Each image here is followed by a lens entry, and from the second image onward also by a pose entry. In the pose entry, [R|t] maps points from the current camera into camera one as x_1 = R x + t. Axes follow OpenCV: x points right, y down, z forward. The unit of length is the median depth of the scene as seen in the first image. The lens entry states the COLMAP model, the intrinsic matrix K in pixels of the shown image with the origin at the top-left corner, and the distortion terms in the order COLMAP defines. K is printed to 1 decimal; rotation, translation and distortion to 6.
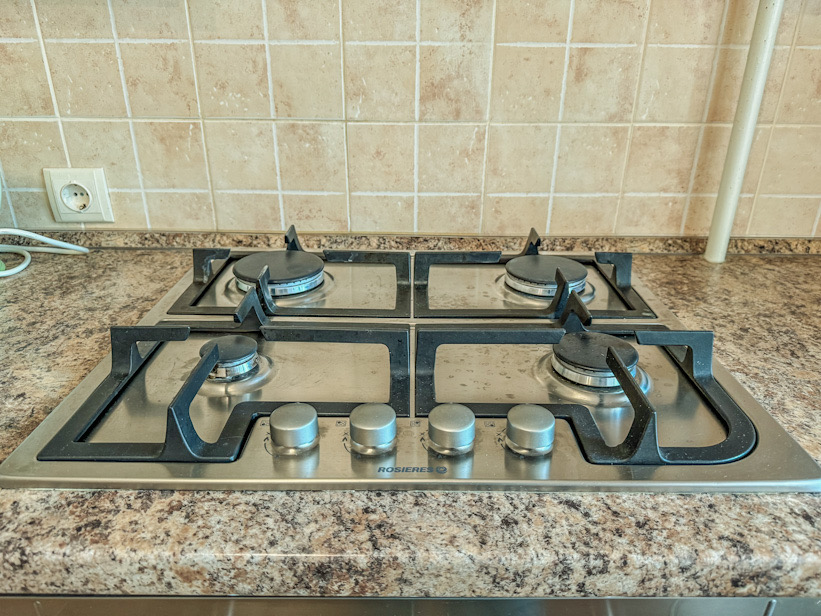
lens RADIAL K [[583.3, 0, 406.6], [0, 583.3, 303.9], [0, 0, 1]] dist [0.034196, -0.046481]
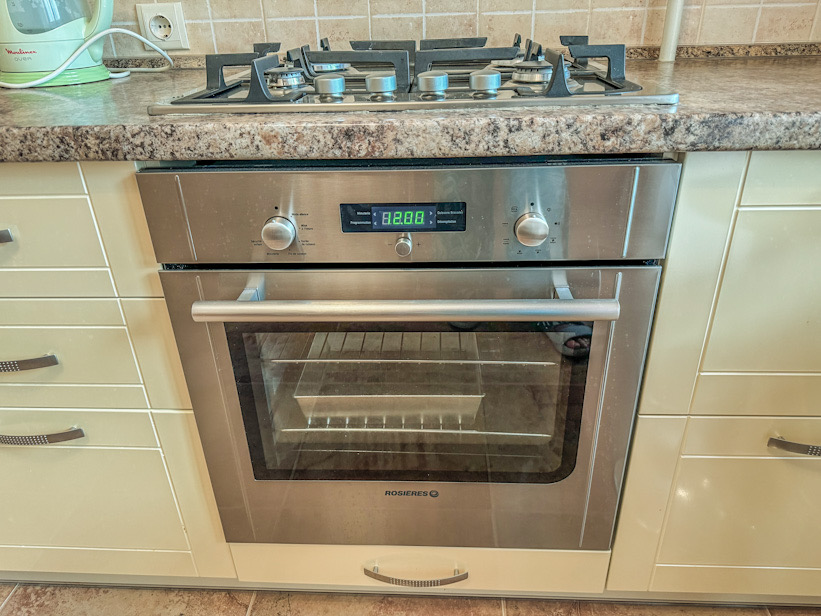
lens RADIAL K [[583.3, 0, 404.4], [0, 583.3, 303.2], [0, 0, 1]] dist [0.034196, -0.046481]
pose [[0.997977, -0.005571, -0.063326, 0.115434], [0.008649, 0.998789, 0.048436, 0.844012], [0.062980, -0.048885, 0.996817, -0.657172]]
